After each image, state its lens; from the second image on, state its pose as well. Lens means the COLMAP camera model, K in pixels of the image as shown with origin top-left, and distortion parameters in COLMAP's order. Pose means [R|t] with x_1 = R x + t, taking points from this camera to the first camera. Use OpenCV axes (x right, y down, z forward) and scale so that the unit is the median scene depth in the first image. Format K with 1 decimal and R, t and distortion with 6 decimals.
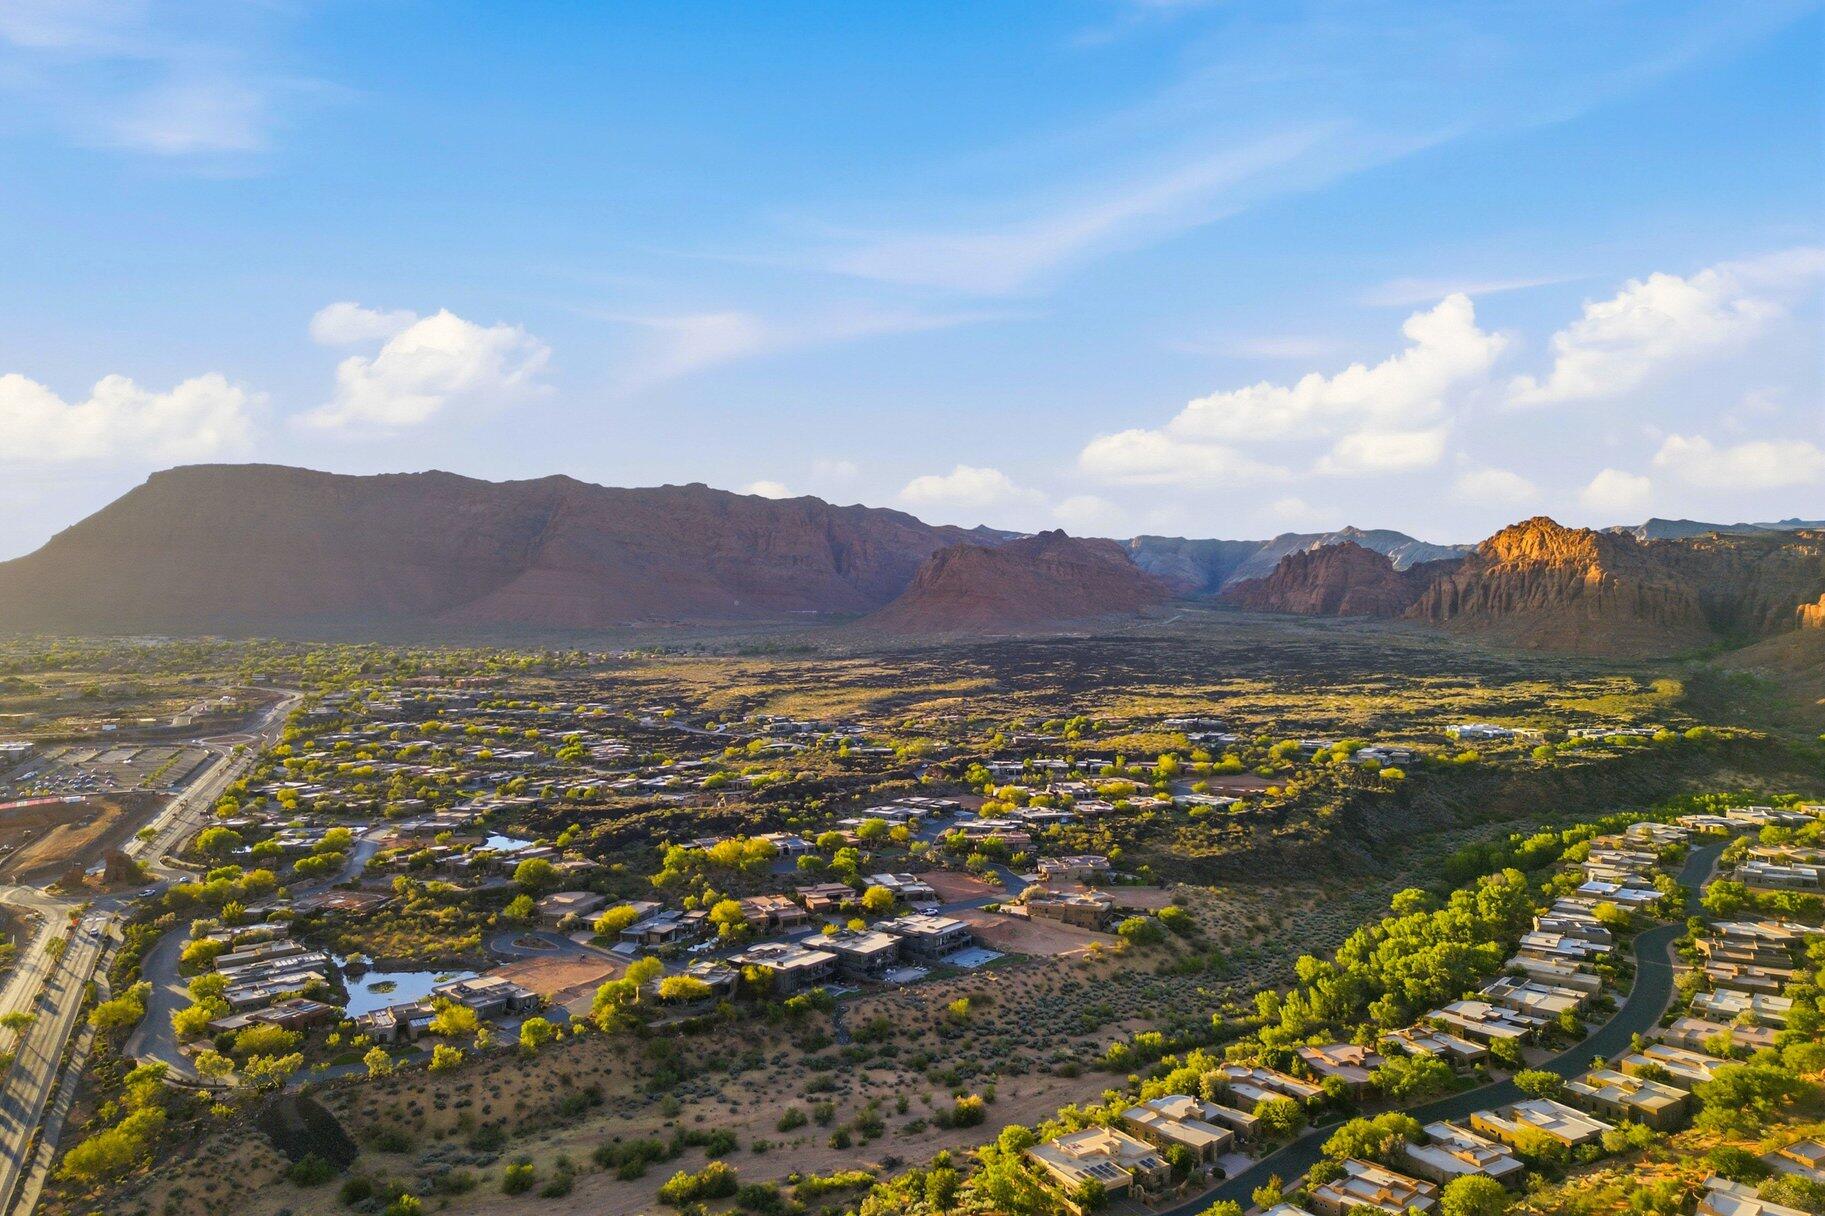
lens RADIAL K [[1273.0, 0, 908.7], [0, 1273.0, 607.3], [0, 0, 1]] dist [0.084622, -0.088592]
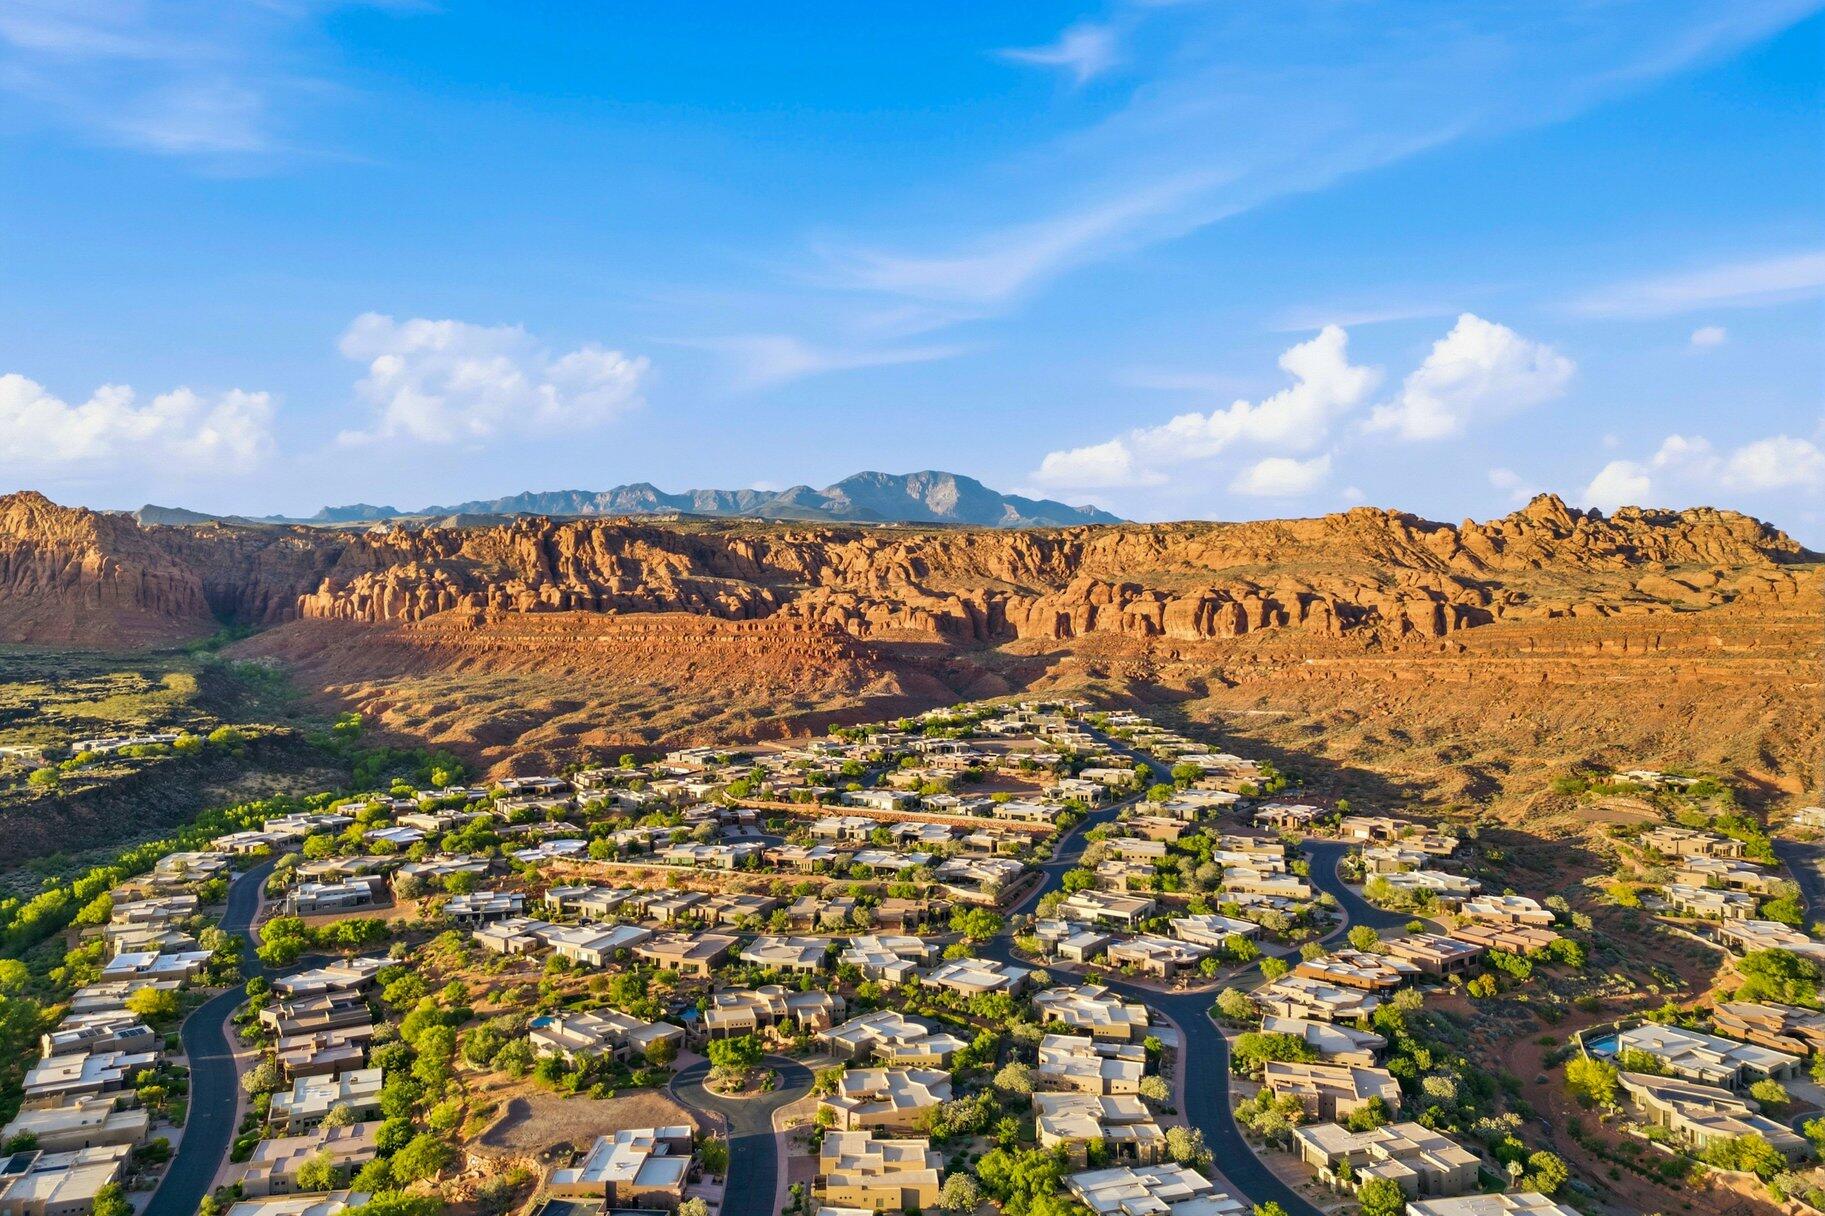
lens RADIAL K [[1273.0, 0, 908.7], [0, 1273.0, 607.3], [0, 0, 1]] dist [0.084622, -0.088592]
pose [[0.494401, 0.001696, 0.869232, 0.085642], [-0.009801, 0.999945, 0.003624, -0.001777], [-0.869178, -0.010311, 0.494391, 0.207947]]
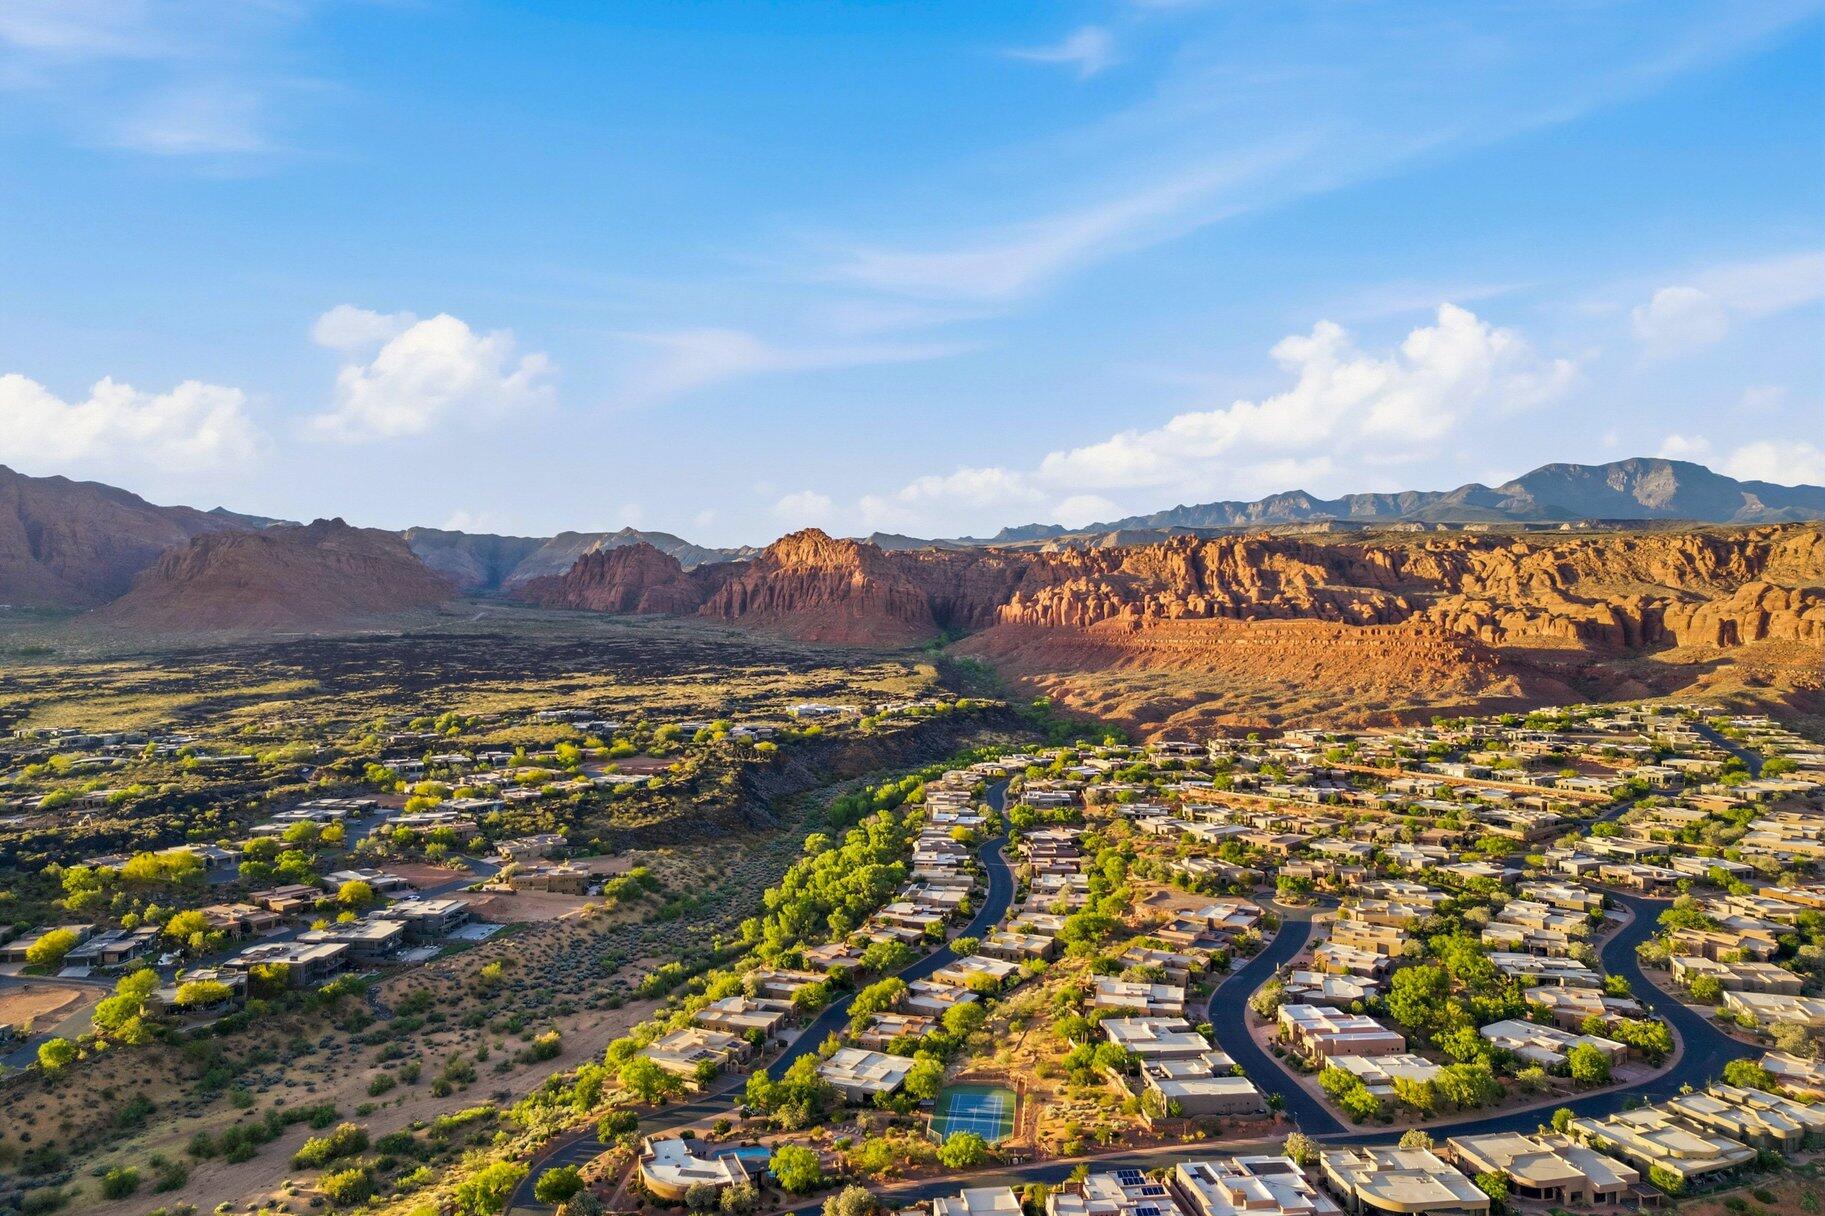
lens RADIAL K [[1273.0, 0, 908.7], [0, 1273.0, 607.3], [0, 0, 1]] dist [0.084622, -0.088592]
pose [[0.850287, 0.005260, 0.526293, -0.176199], [-0.006224, 0.999981, 0.000062, 0.001574], [-0.526282, -0.003329, 0.850304, -0.082250]]
